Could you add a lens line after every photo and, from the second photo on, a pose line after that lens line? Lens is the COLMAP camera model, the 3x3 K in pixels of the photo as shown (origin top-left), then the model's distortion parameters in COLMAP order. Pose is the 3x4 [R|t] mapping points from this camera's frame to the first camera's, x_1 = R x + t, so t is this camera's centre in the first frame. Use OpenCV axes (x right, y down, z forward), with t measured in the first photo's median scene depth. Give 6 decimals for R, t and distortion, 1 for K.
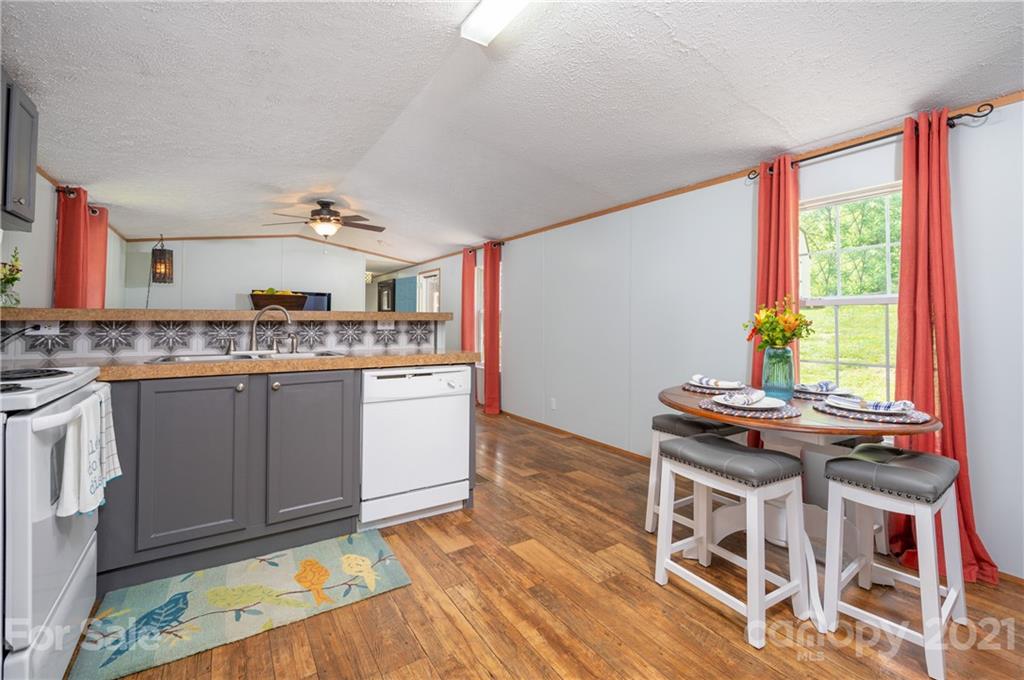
lens RADIAL K [[447.5, 0, 513.6], [0, 447.5, 313.0], [0, 0, 1]] dist [0.002379, 0.000117]
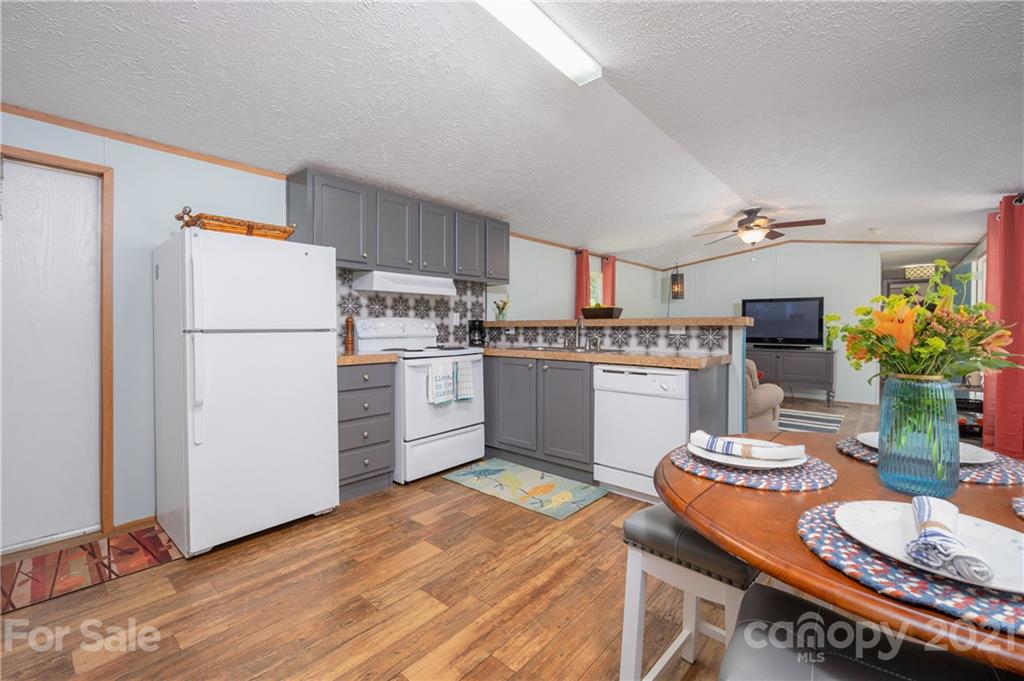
lens RADIAL K [[432.6, 0, 510.7], [0, 432.6, 333.8], [0, 0, 1]] dist [-0.000362, 0.000166]
pose [[0.270771, 0.011401, -0.962576, 0.828945], [0.019344, 0.999664, 0.017282, 0.013274], [0.962450, -0.023299, 0.270459, 0.435145]]
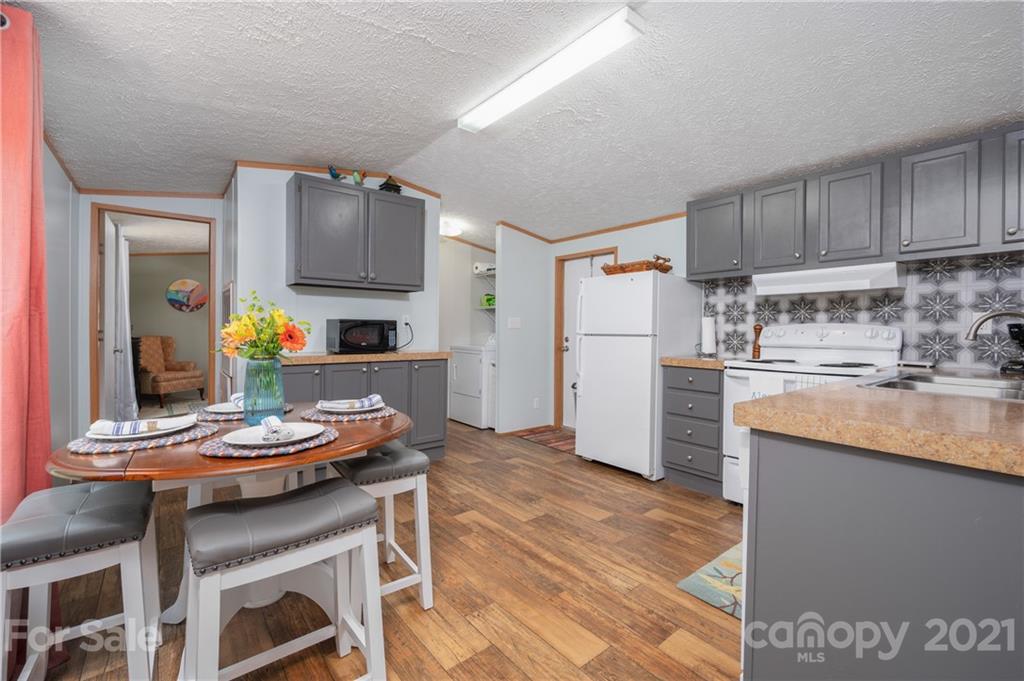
lens RADIAL K [[432.8, 0, 517.4], [0, 432.8, 327.0], [0, 0, 1]] dist [0.002449, 0.000250]
pose [[-0.993305, -0.016716, -0.114309, 0.218907], [-0.013563, 0.999507, -0.028305, 0.033630], [0.114726, -0.026565, -0.993042, 1.661684]]
